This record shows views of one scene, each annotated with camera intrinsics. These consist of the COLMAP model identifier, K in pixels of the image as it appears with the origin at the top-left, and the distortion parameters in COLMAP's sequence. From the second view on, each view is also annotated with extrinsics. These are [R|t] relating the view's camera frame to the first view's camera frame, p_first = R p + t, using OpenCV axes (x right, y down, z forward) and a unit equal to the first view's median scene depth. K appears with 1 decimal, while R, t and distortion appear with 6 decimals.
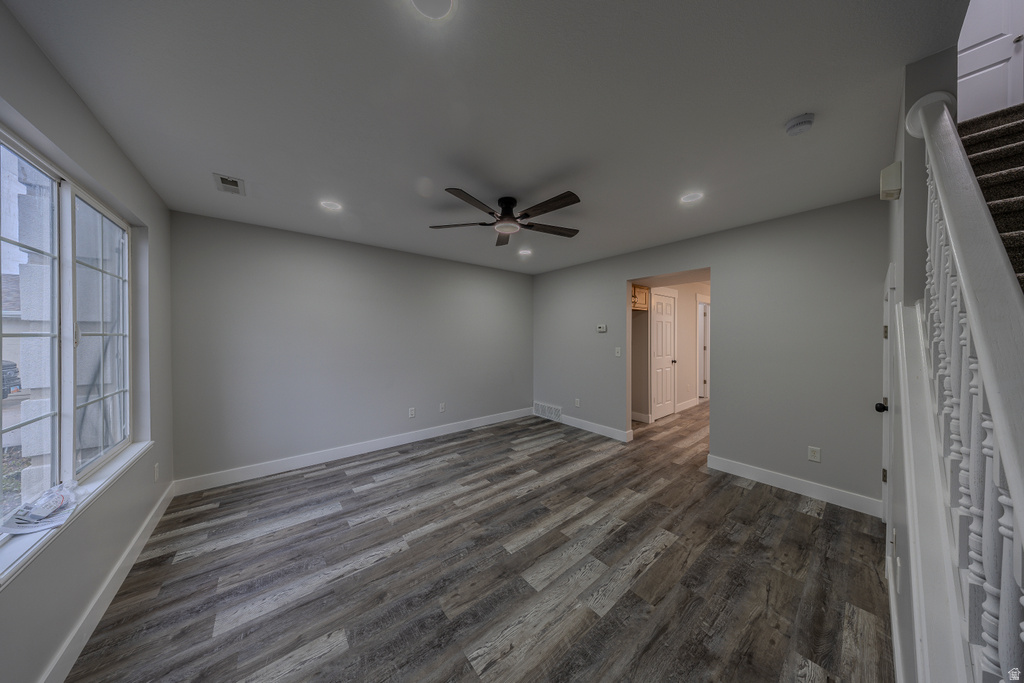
lens RADIAL K [[295.4, 0, 485.2], [0, 295.4, 337.0], [0, 0, 1]] dist [0.000274, 0.000103]
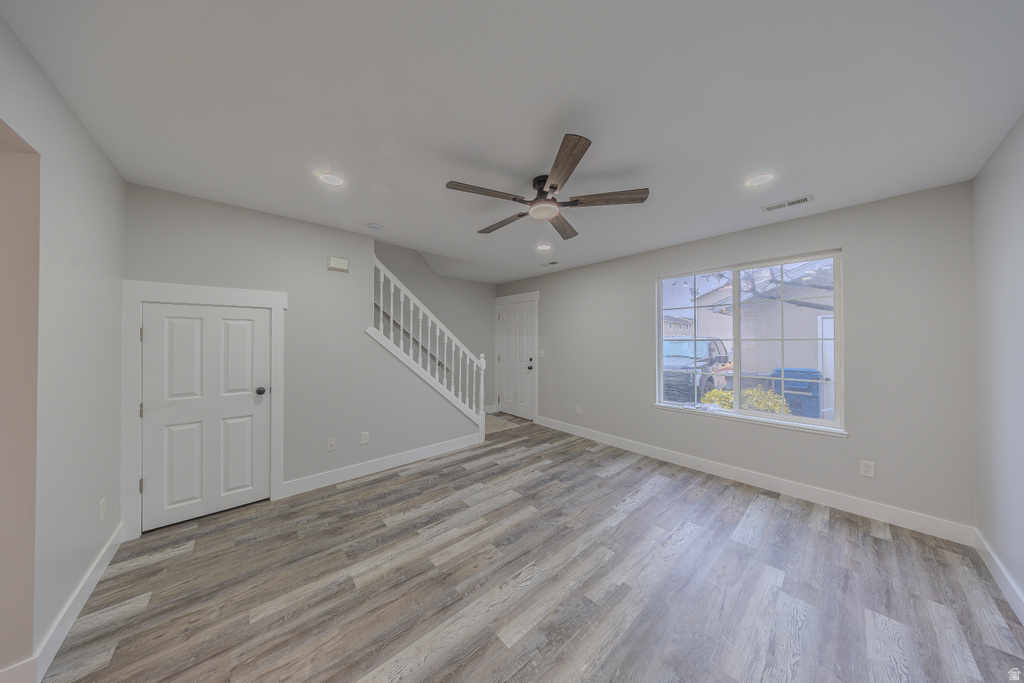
lens RADIAL K [[295.4, 0, 485.2], [0, 295.4, 337.0], [0, 0, 1]] dist [0.000274, 0.000103]
pose [[-0.999093, -0.003874, -0.042413, 0.295712], [-0.003533, 0.999961, -0.008113, -0.000838], [0.042443, -0.007956, -0.999067, 1.963161]]
